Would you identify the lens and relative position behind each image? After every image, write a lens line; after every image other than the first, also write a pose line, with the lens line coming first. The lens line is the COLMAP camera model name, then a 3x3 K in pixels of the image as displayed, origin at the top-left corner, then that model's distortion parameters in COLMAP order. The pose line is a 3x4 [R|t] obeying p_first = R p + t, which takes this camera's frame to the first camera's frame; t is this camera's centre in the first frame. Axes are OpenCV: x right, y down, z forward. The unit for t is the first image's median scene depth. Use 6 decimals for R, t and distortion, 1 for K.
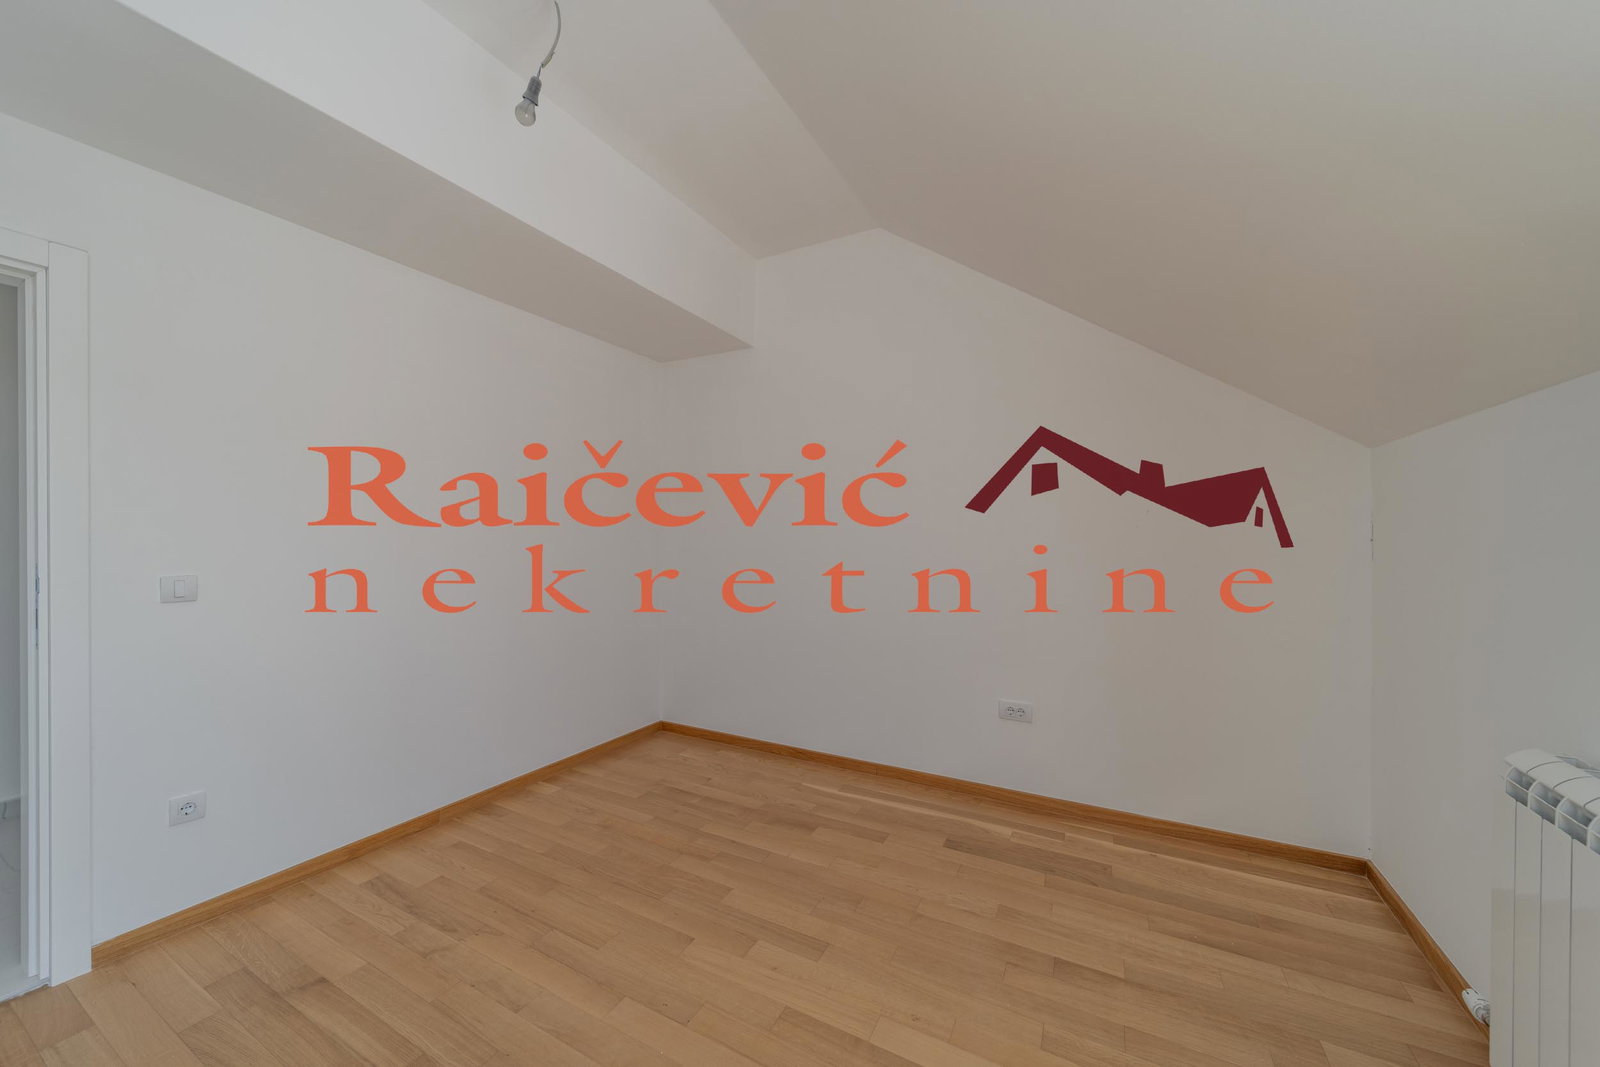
lens RADIAL K [[567.6, 0, 788.0], [0, 567.6, 542.4], [0, 0, 1]] dist [-0.001759, -0.000331]
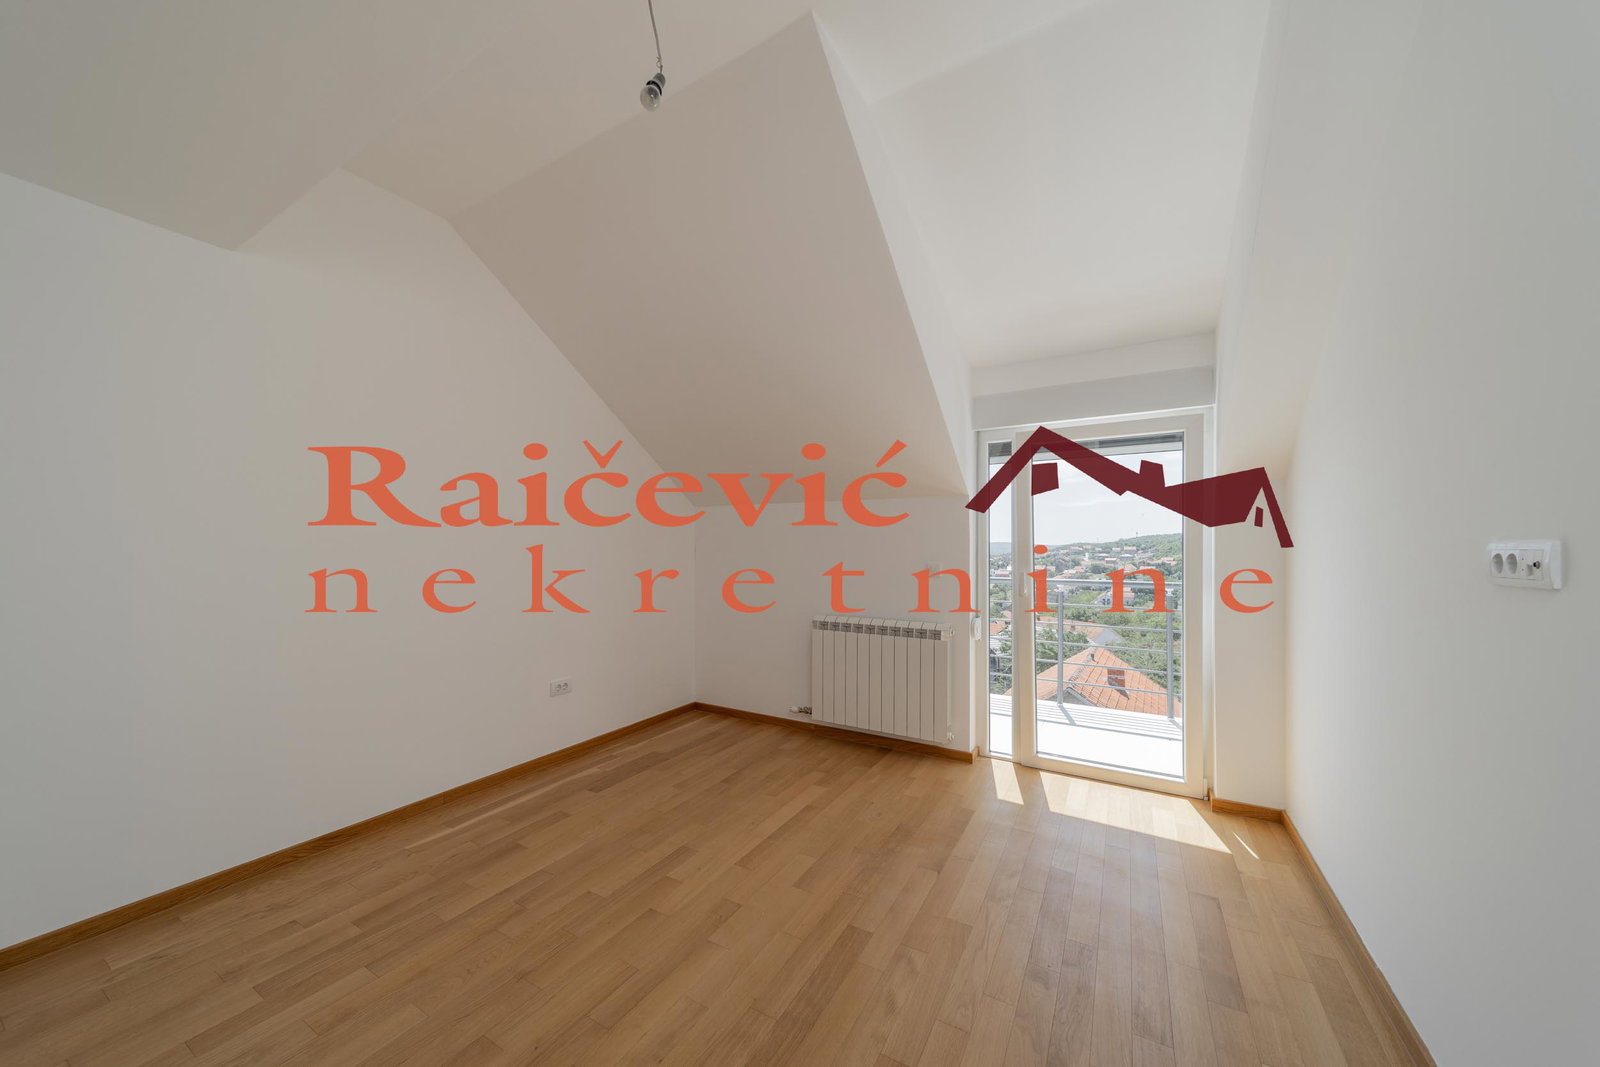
lens RADIAL K [[567.6, 0, 788.0], [0, 567.6, 542.4], [0, 0, 1]] dist [-0.001759, -0.000331]
pose [[0.039053, 0.006557, 0.999216, -1.062889], [0.004265, 0.999968, -0.006729, -0.015152], [-0.999228, 0.004524, 0.039024, 0.562857]]
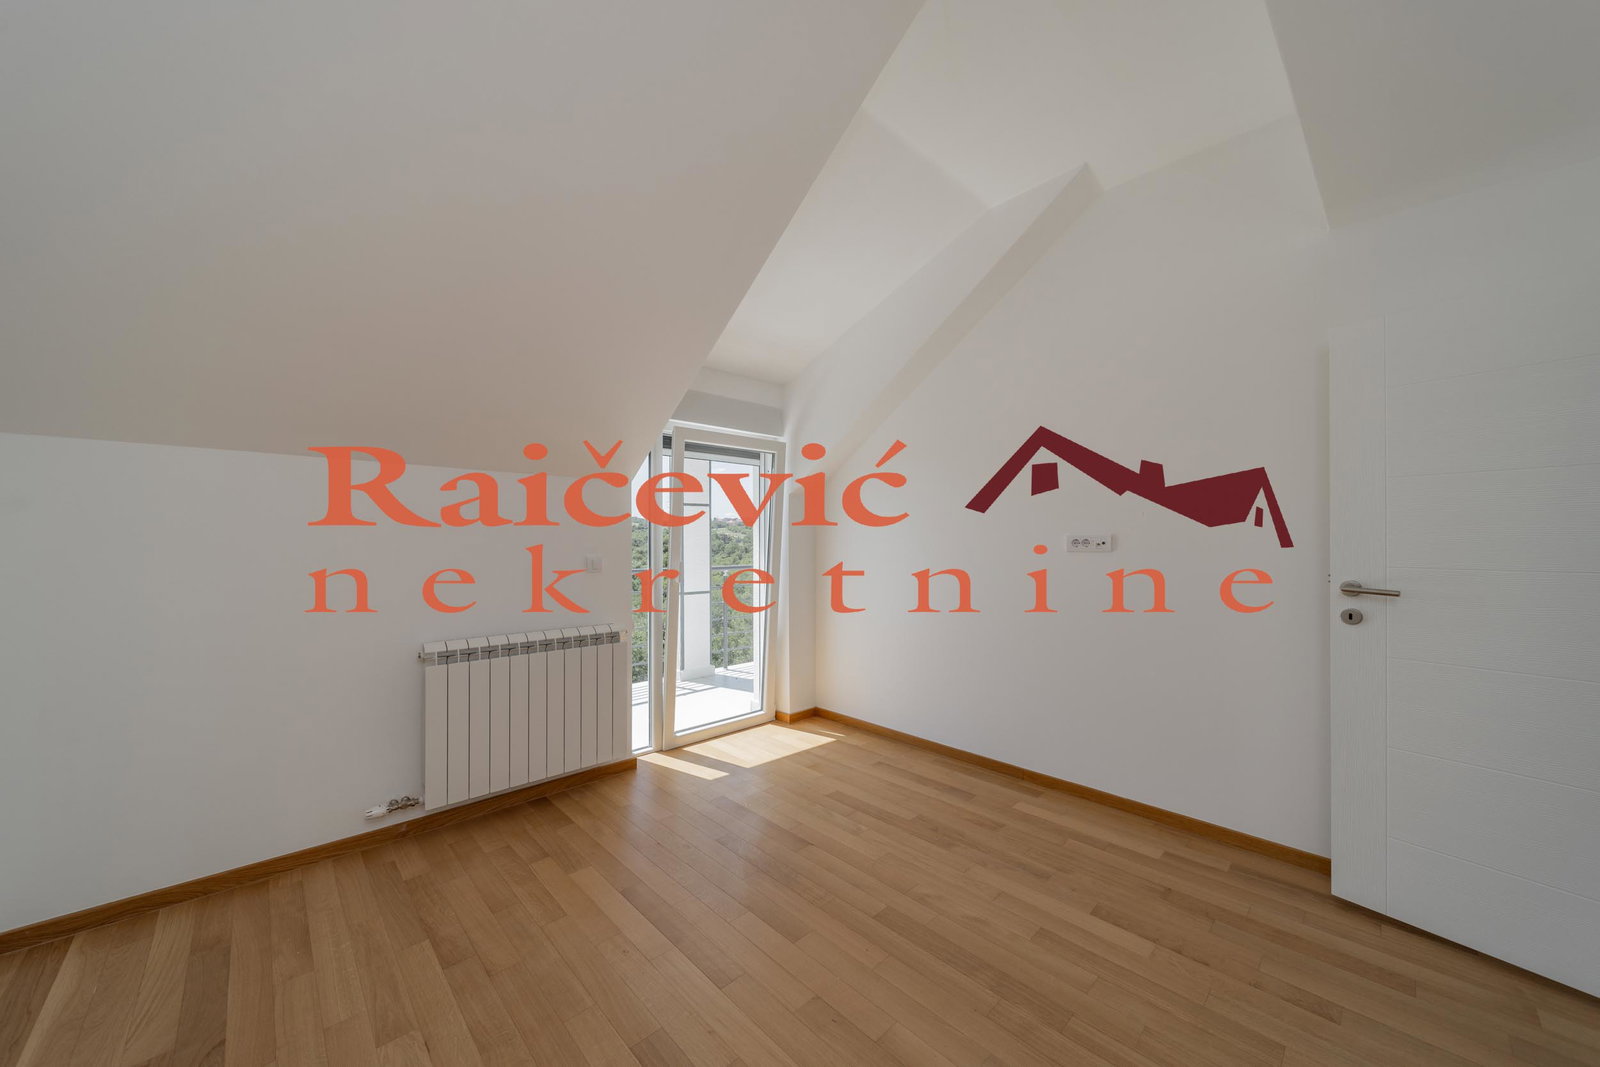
lens RADIAL K [[567.6, 0, 788.0], [0, 567.6, 542.4], [0, 0, 1]] dist [-0.001759, -0.000331]
pose [[-0.949157, -0.001276, 0.314800, -0.316139], [0.000953, 0.999976, 0.006928, -0.007586], [-0.314801, 0.006876, -0.949133, 1.376061]]
